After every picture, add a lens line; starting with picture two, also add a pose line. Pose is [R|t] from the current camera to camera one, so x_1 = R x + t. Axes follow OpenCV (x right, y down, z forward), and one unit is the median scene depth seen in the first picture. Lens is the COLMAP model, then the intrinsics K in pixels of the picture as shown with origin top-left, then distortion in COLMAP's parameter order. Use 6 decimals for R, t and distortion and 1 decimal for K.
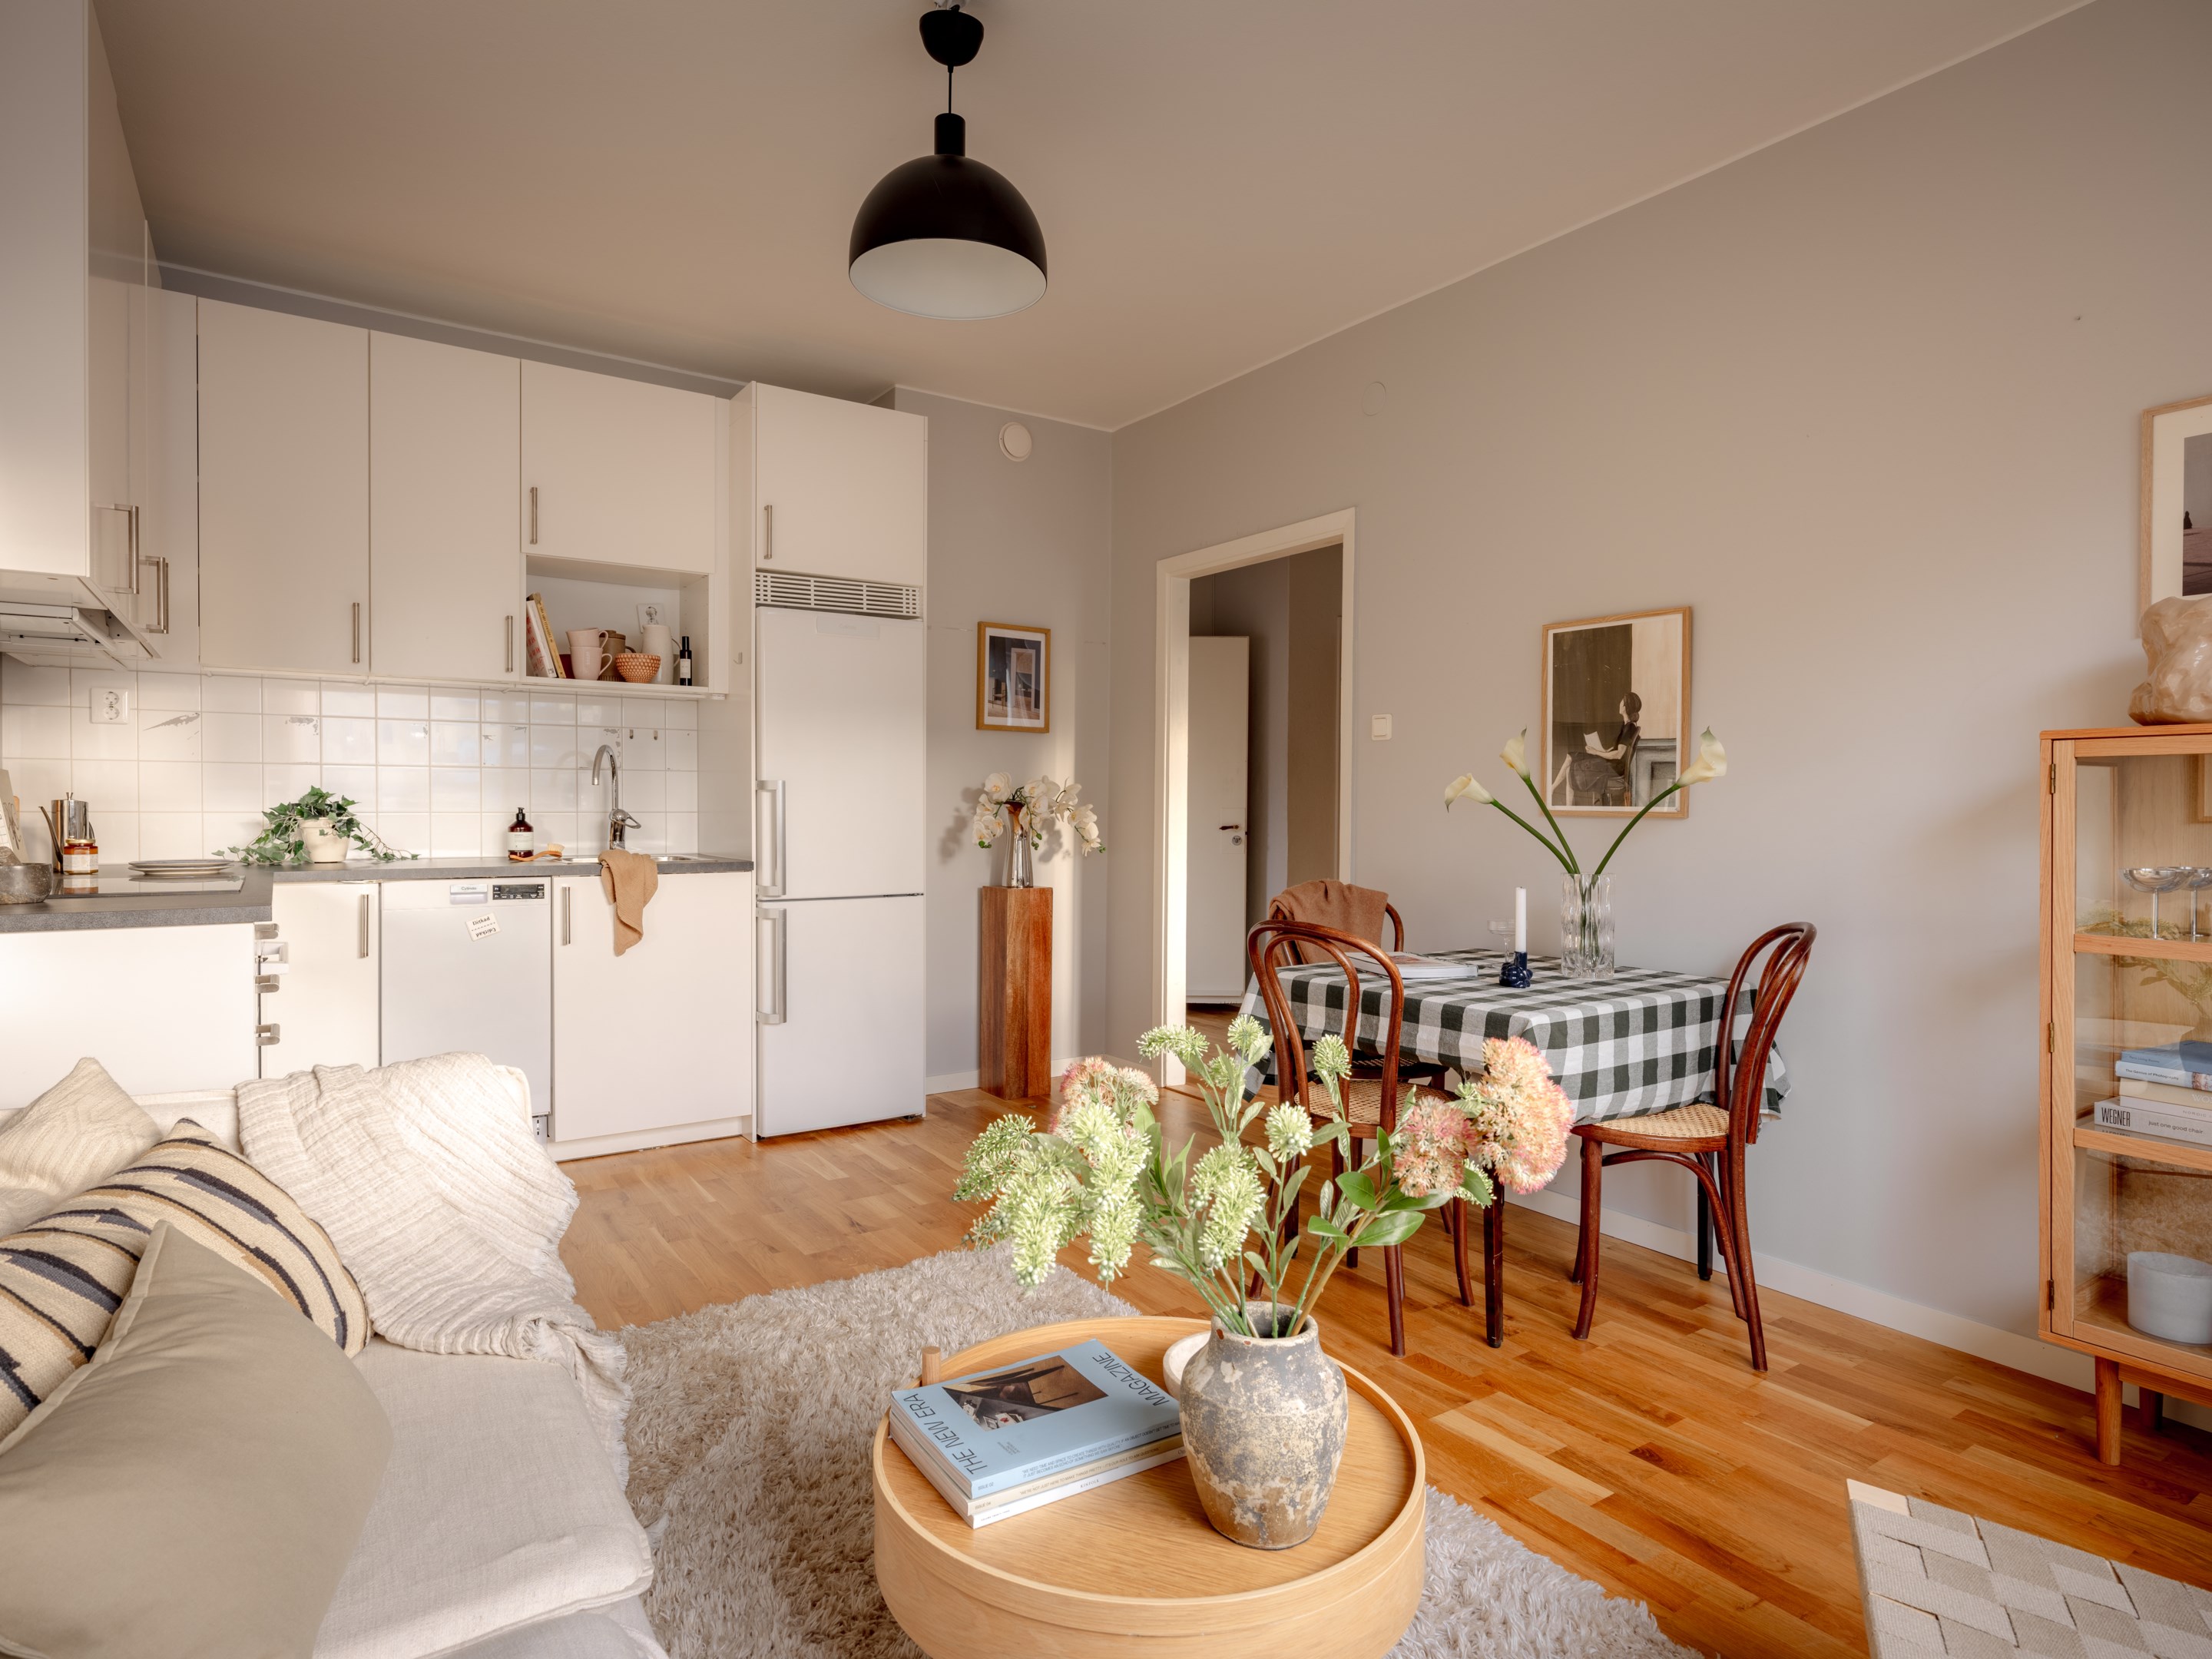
lens RADIAL K [[1205.7, 0, 1106.0], [0, 1205.7, 829.5], [0, 0, 1]] dist [0.001304, -0.000256]
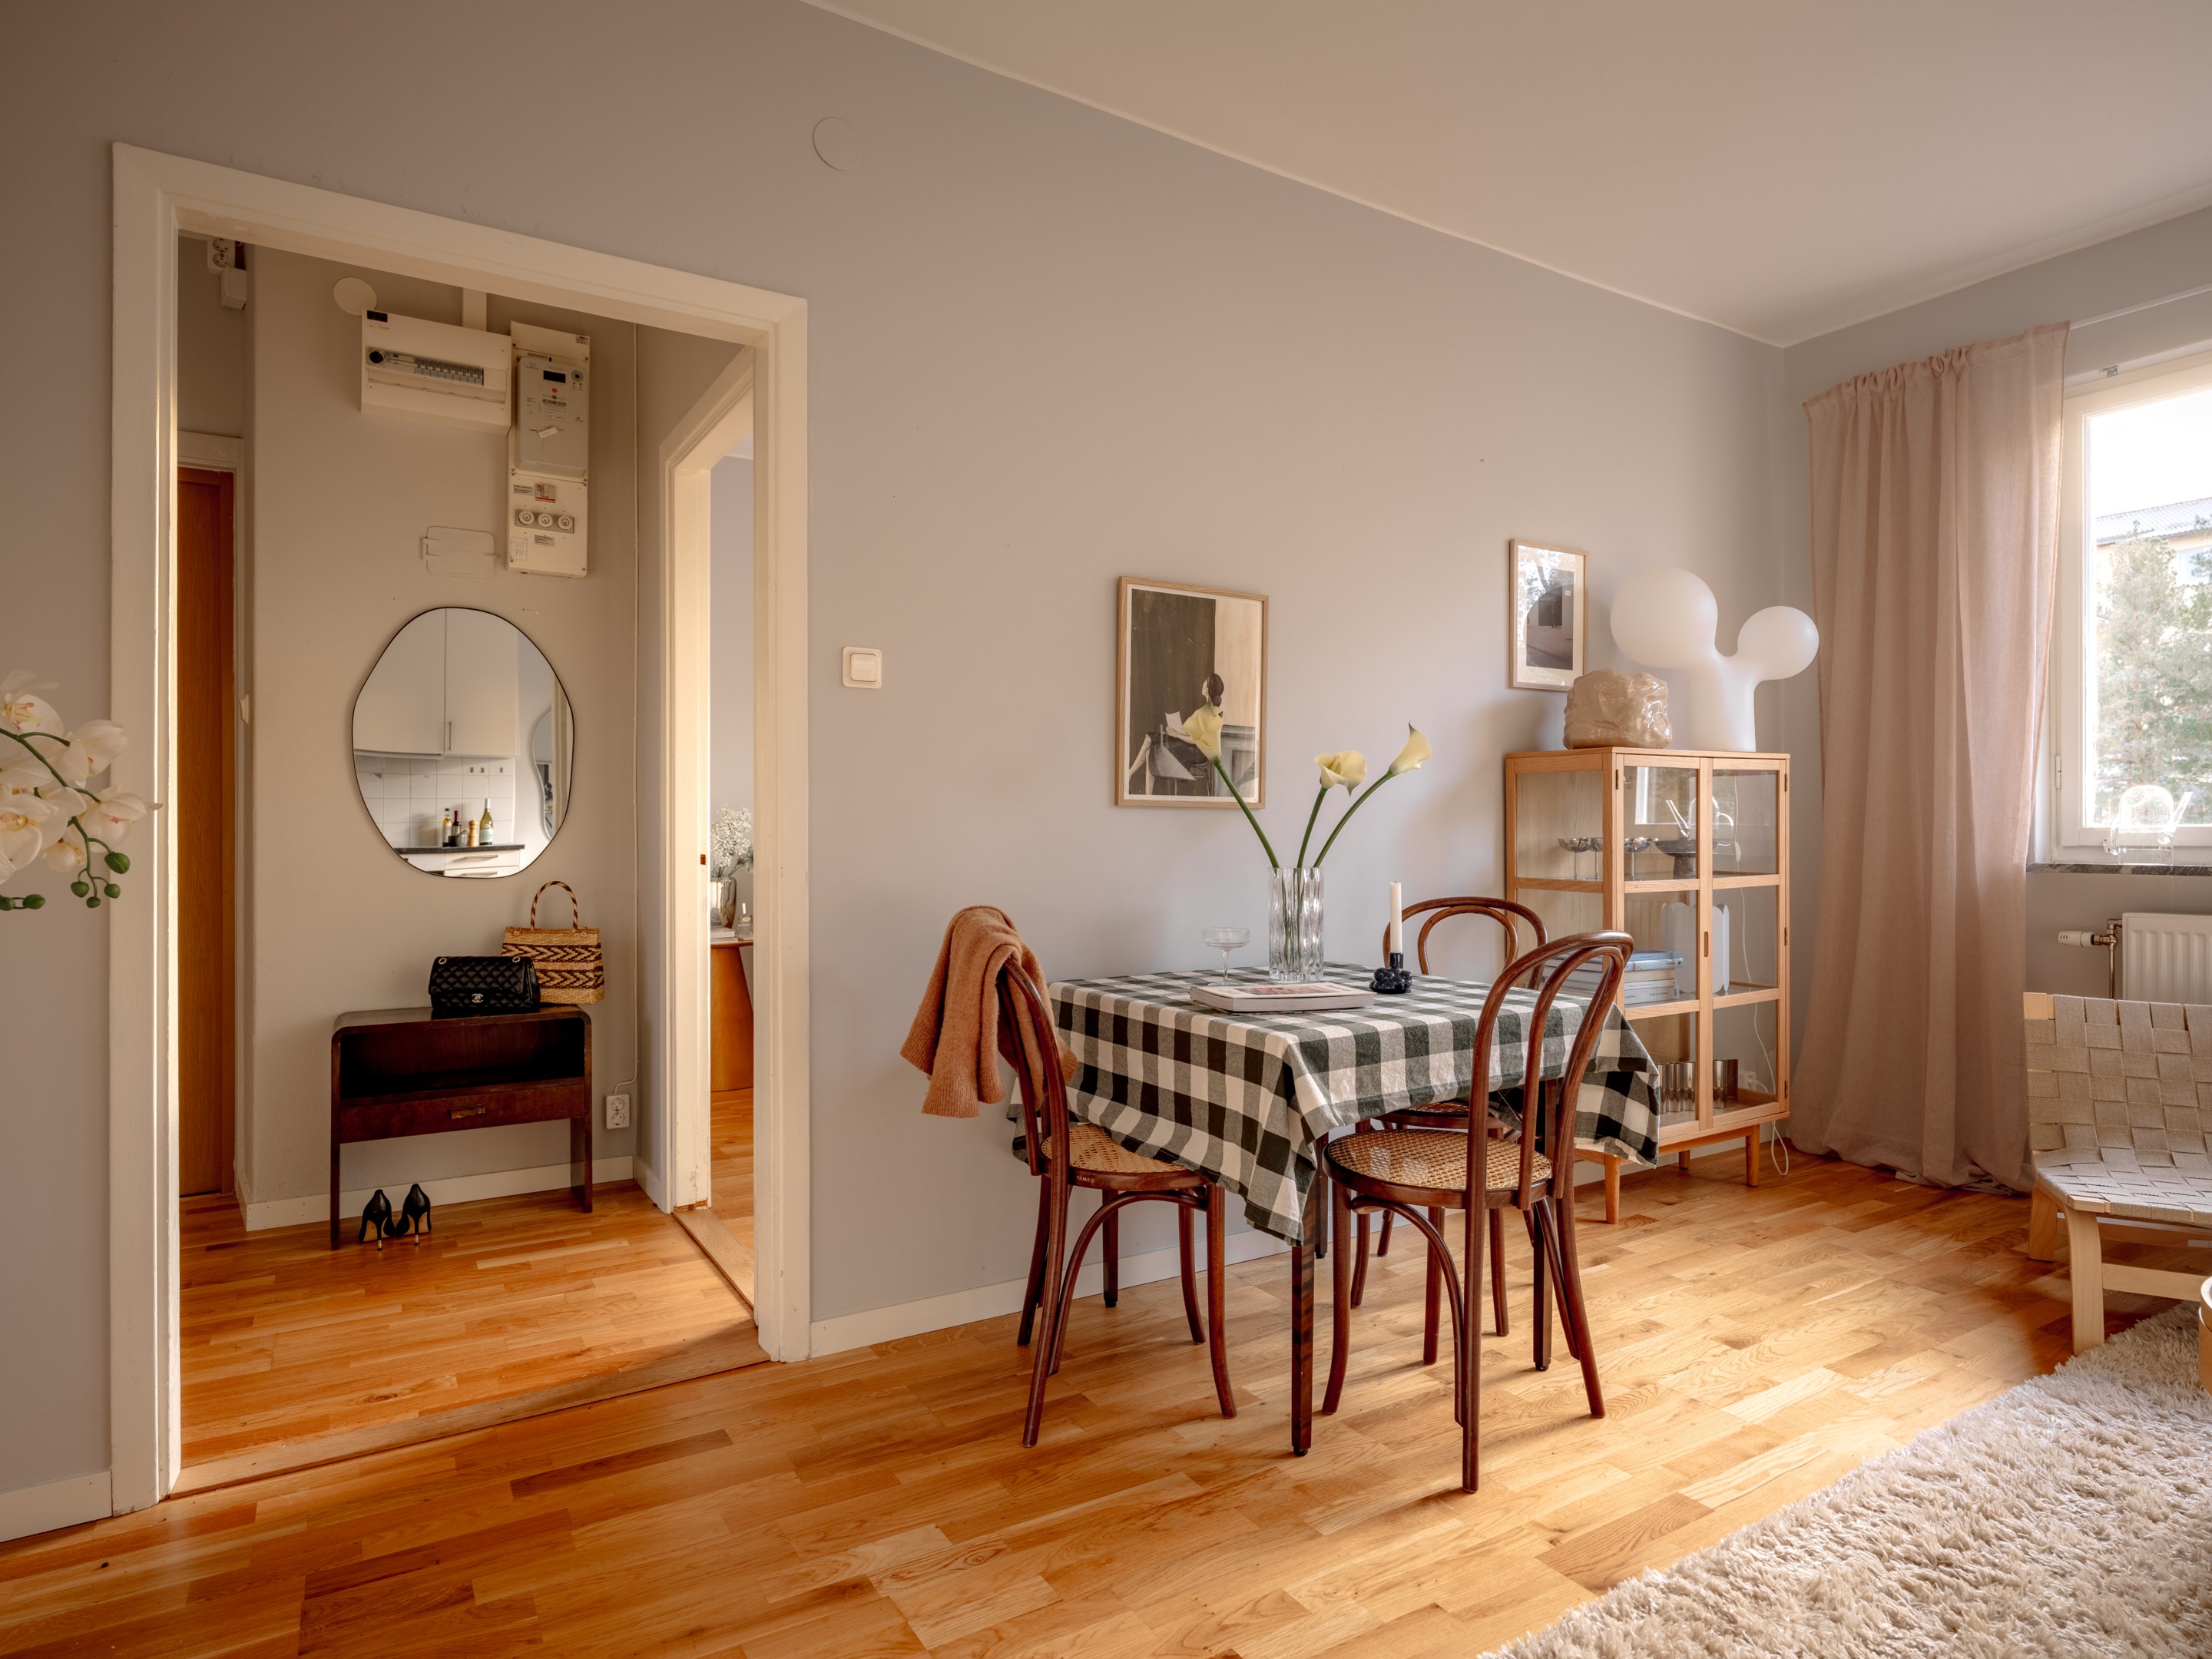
lens RADIAL K [[1262.2, 0, 1106.0], [0, 1262.2, 829.5], [0, 0, 1]] dist [-0.000265, -0.000025]
pose [[0.042865, -0.009036, 0.999040, -0.447374], [0.014554, 0.999859, 0.008419, -0.002501], [-0.998975, 0.014179, 0.042990, 0.863786]]
